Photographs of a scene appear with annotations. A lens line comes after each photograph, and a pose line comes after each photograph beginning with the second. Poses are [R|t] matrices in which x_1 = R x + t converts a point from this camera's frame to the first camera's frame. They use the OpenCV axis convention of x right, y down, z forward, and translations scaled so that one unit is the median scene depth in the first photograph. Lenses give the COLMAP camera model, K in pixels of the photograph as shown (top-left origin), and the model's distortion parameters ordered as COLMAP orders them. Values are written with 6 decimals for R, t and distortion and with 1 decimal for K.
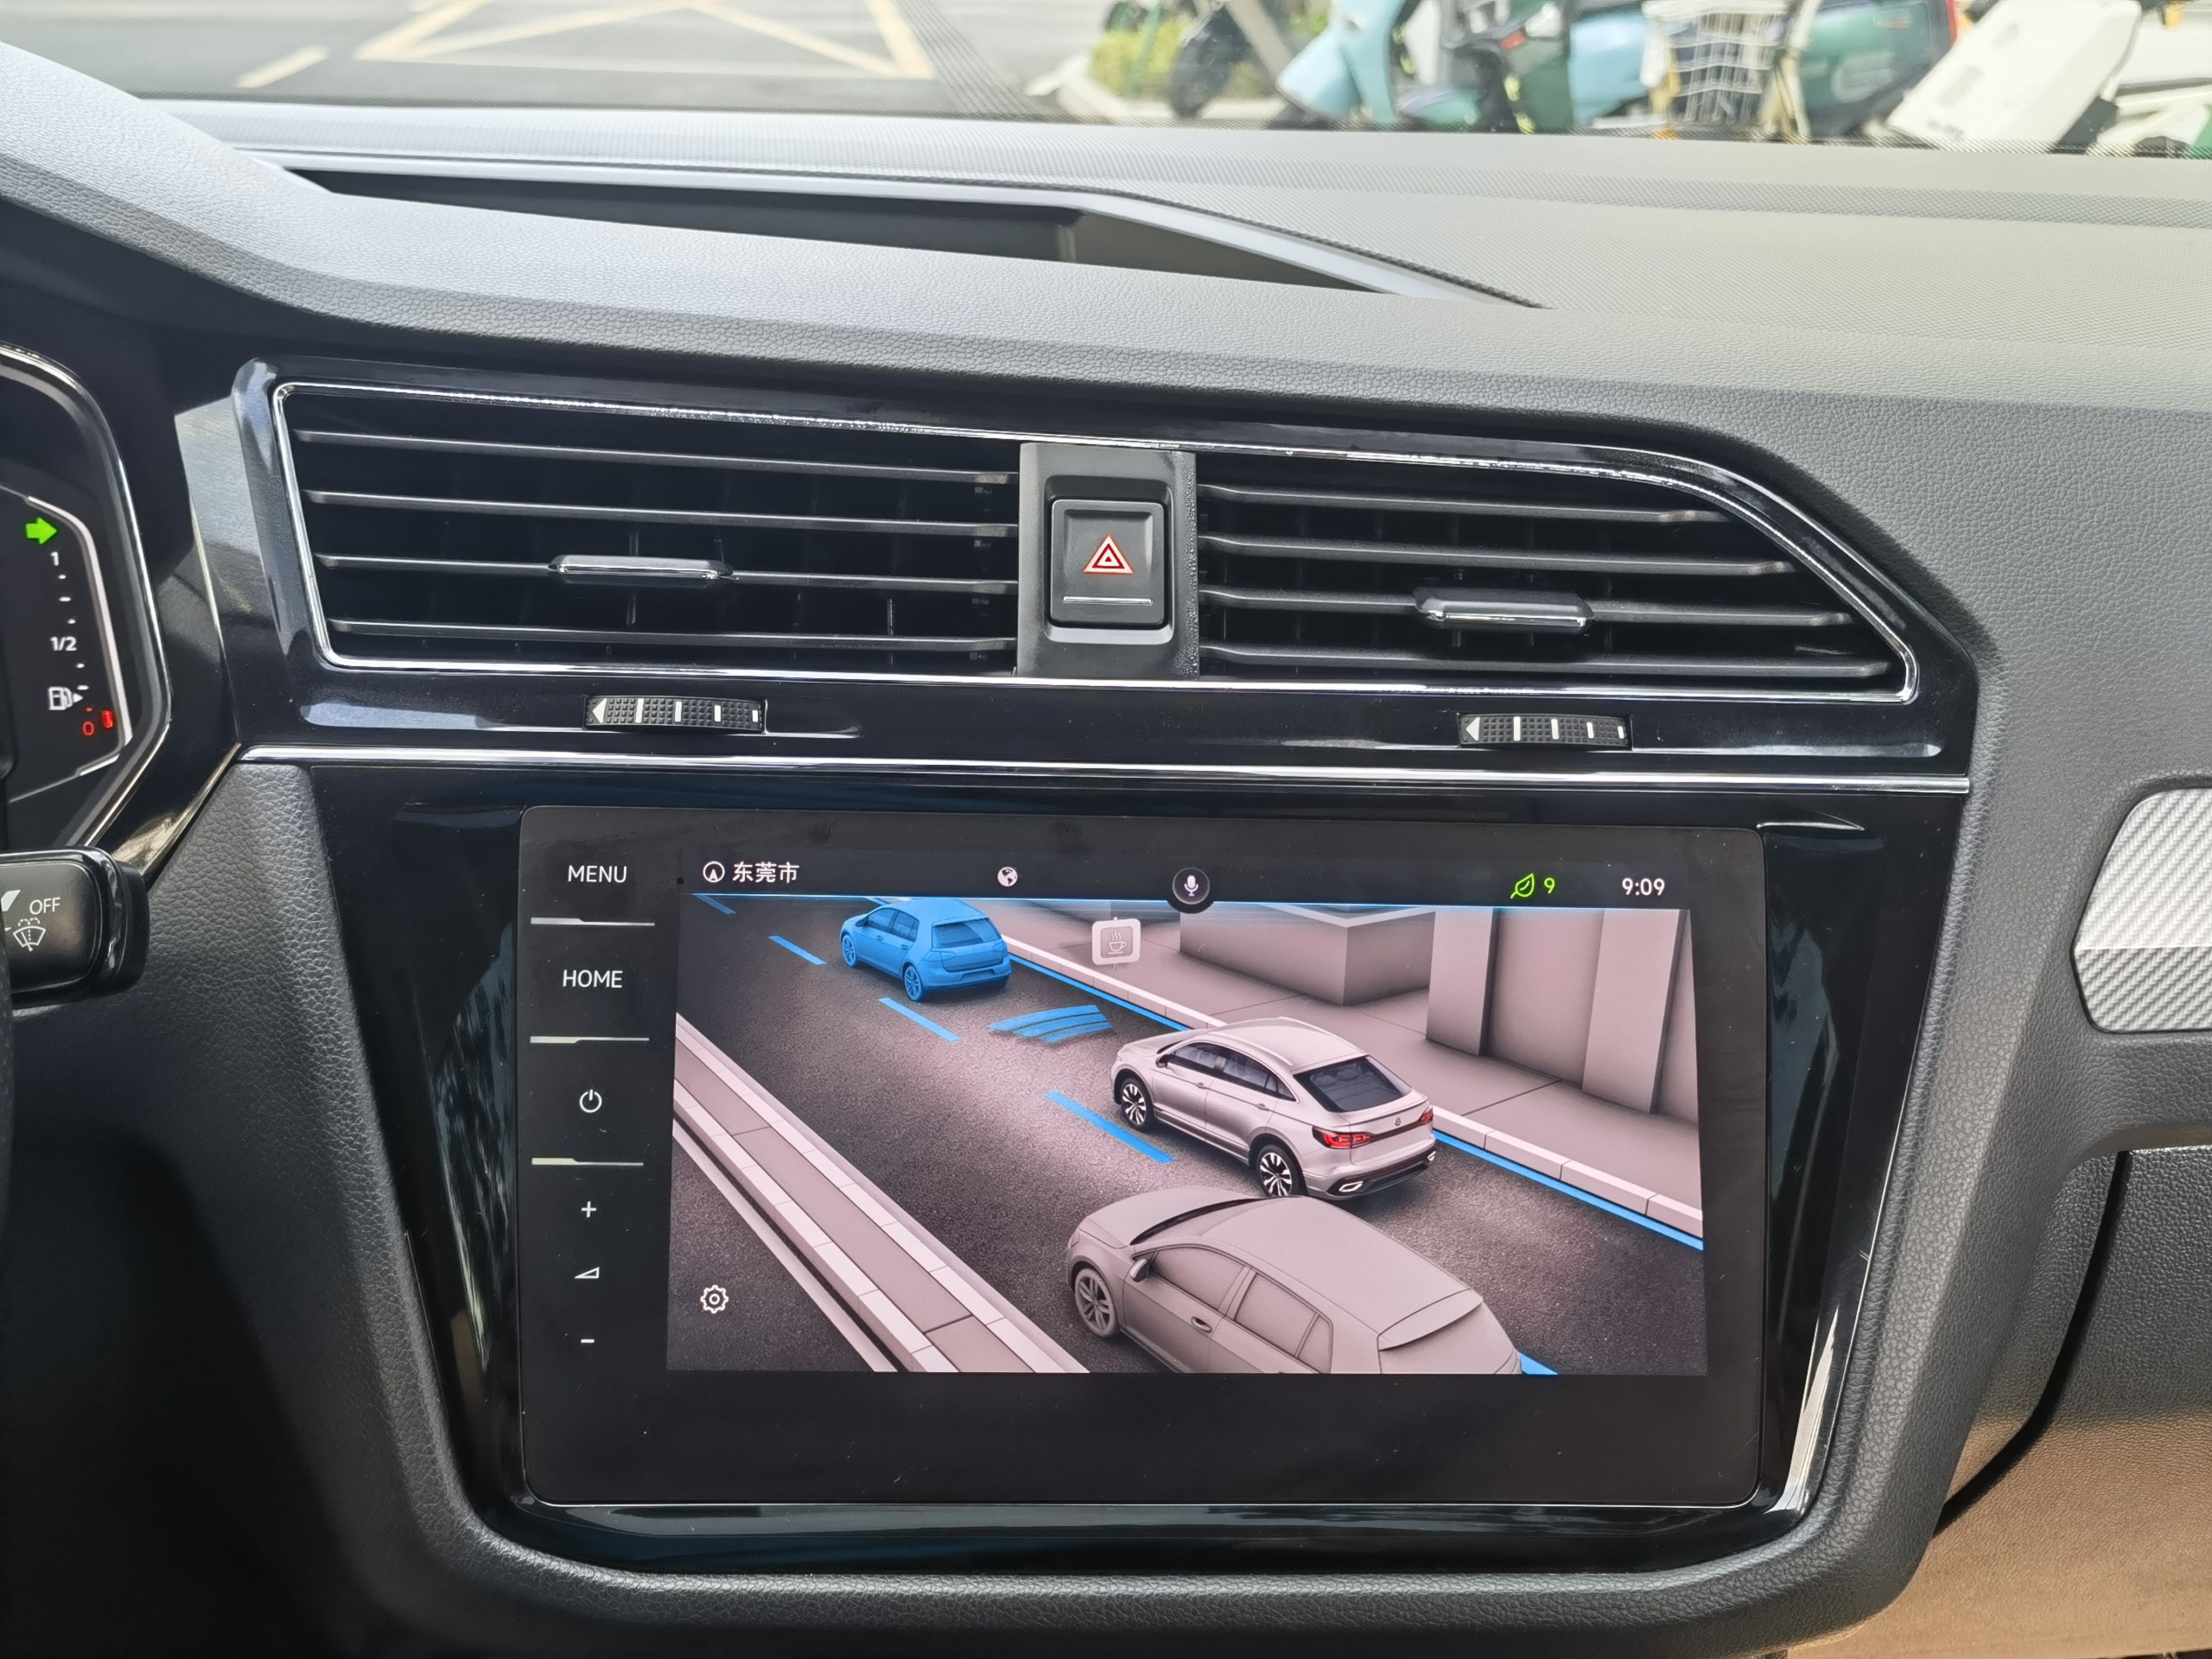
lens RADIAL K [[2592.5, 0, 1092.0], [0, 2592.5, 812.3], [0, 0, 1]] dist [0.092888, 0.000000]
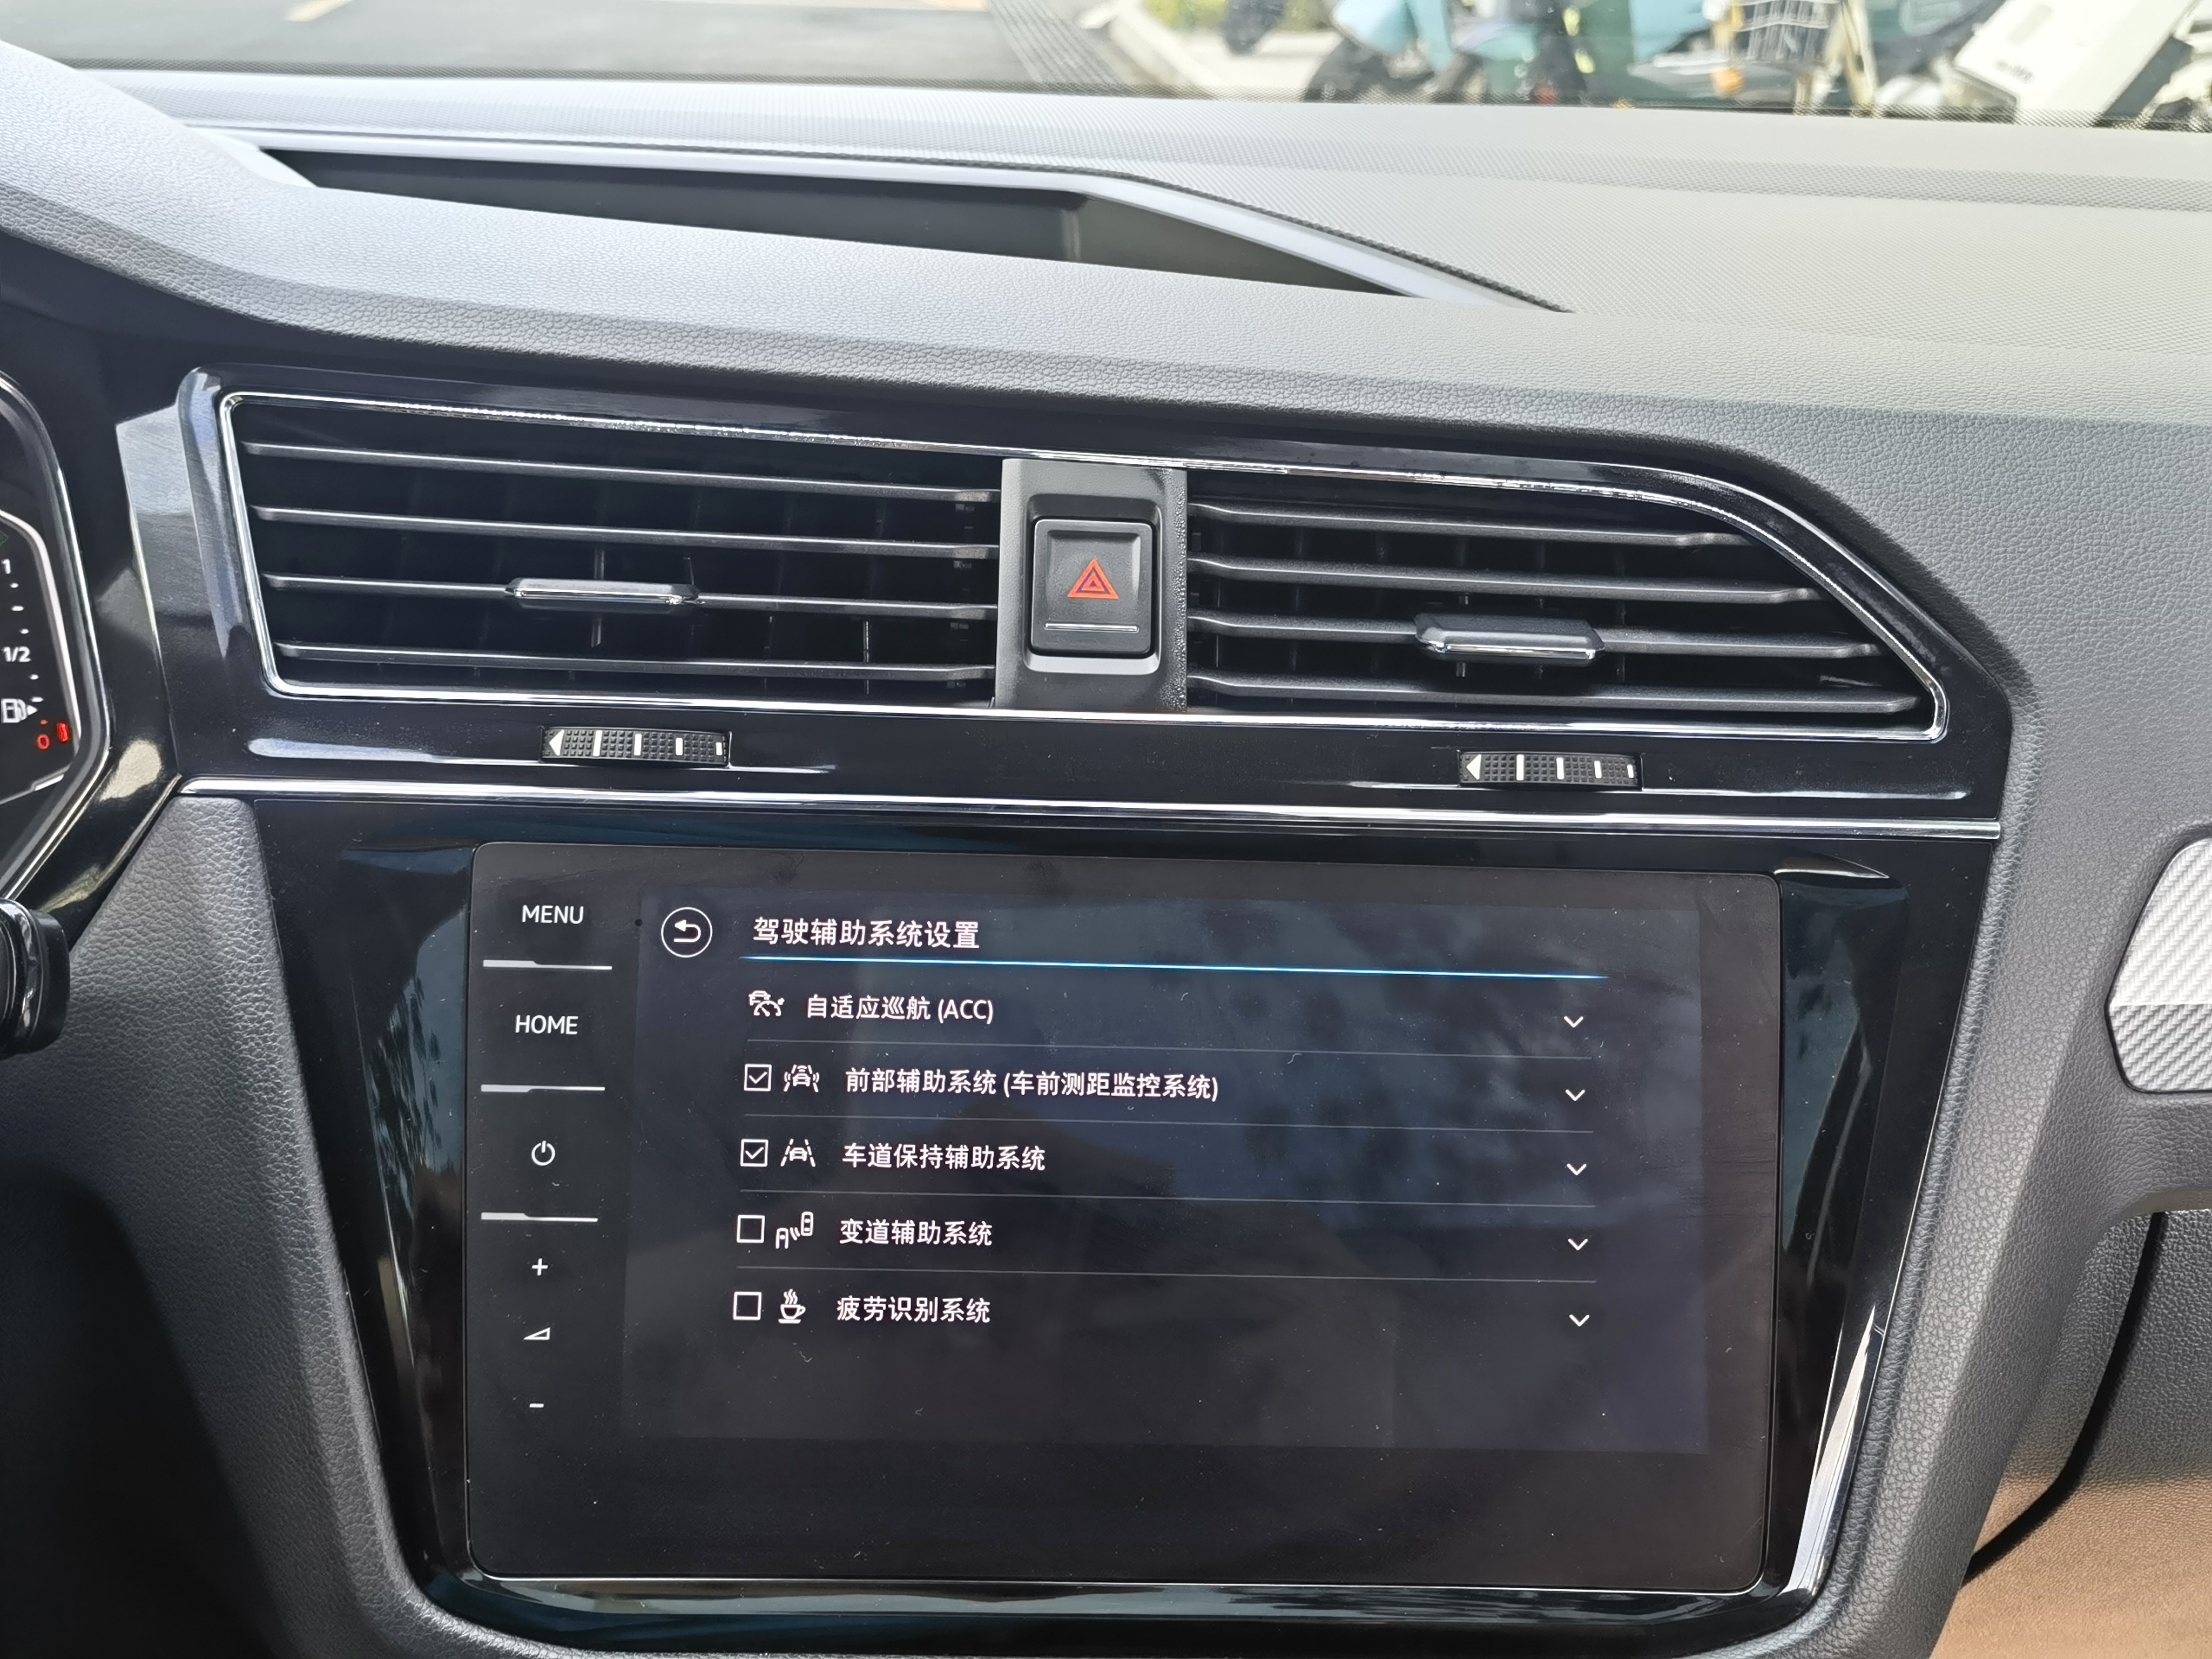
lens RADIAL K [[2592.5, 0, 1085.8], [0, 2592.5, 820.1], [0, 0, 1]] dist [0.092888, 0.000000]
pose [[0.999744, 0.008856, -0.020843, 0.024530], [-0.008294, 0.999603, 0.026925, -0.036873], [0.021073, -0.026745, 0.999420, 0.046971]]
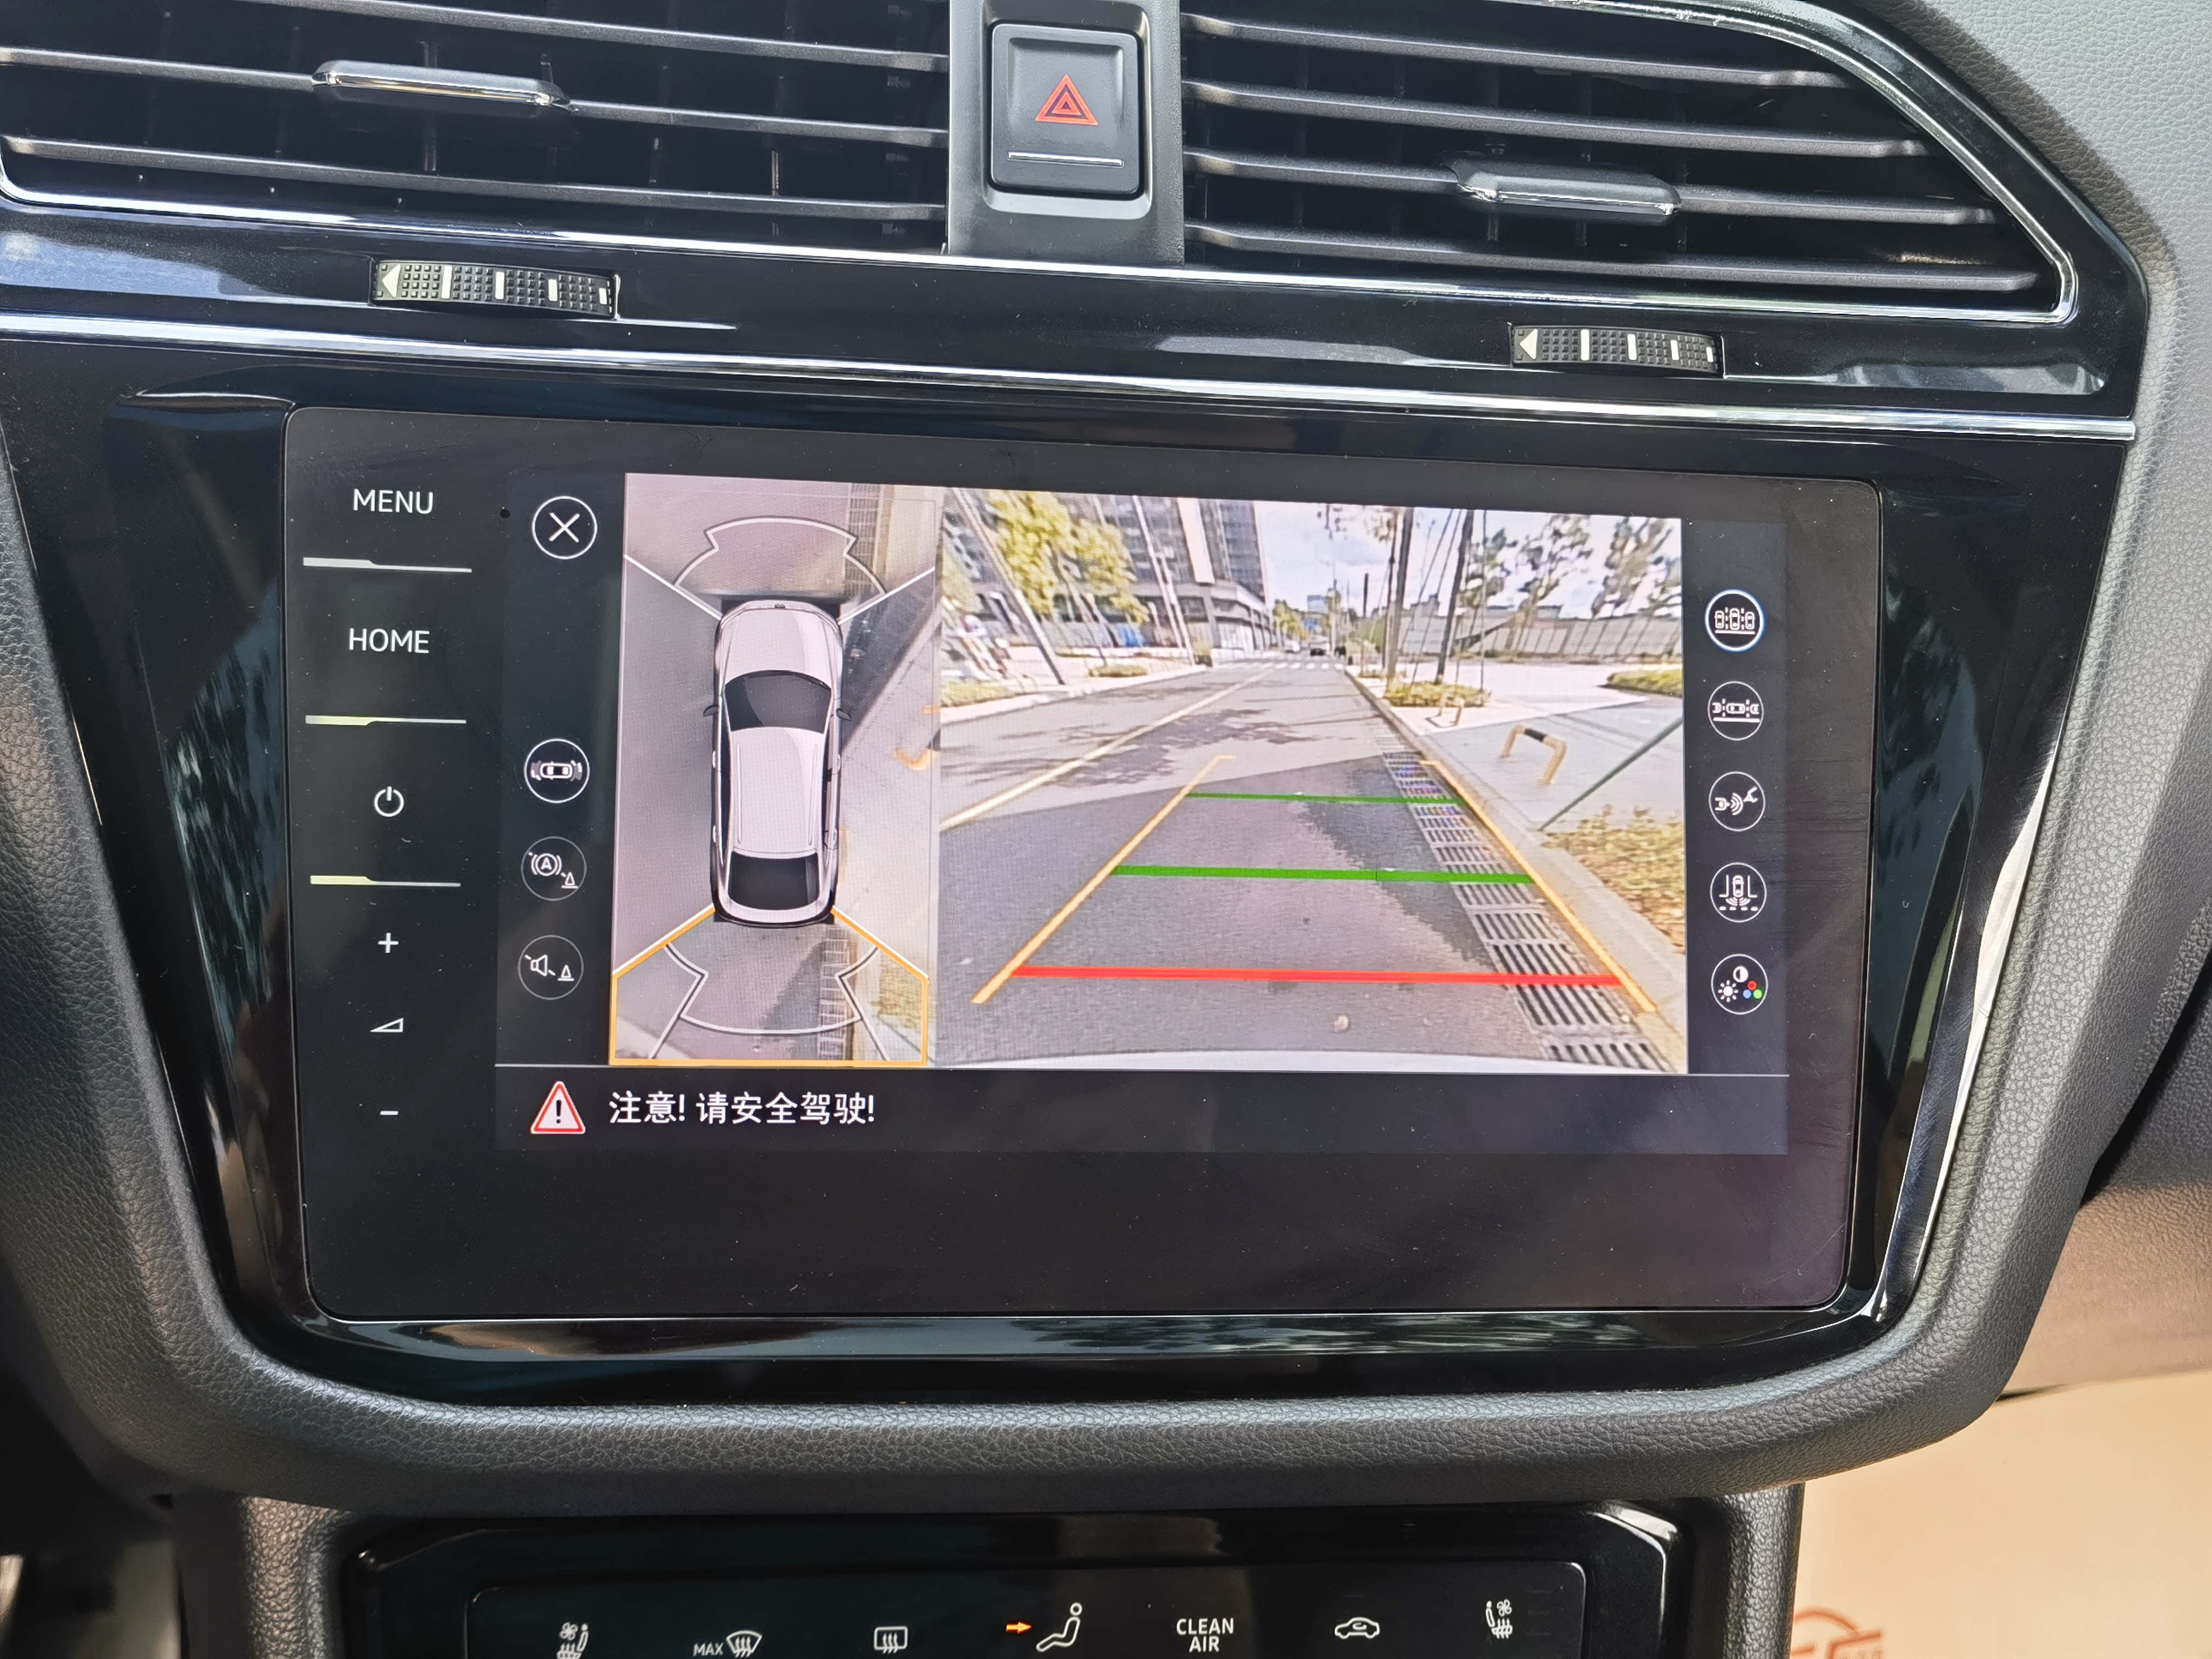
lens RADIAL K [[2592.5, 0, 1086.9], [0, 2592.5, 810.6], [0, 0, 1]] dist [0.092888, 0.000000]
pose [[0.995811, 0.014150, 0.090338, -0.055013], [-0.025473, 0.991774, 0.125441, 0.011922], [-0.087820, -0.127216, 0.987980, 0.216432]]
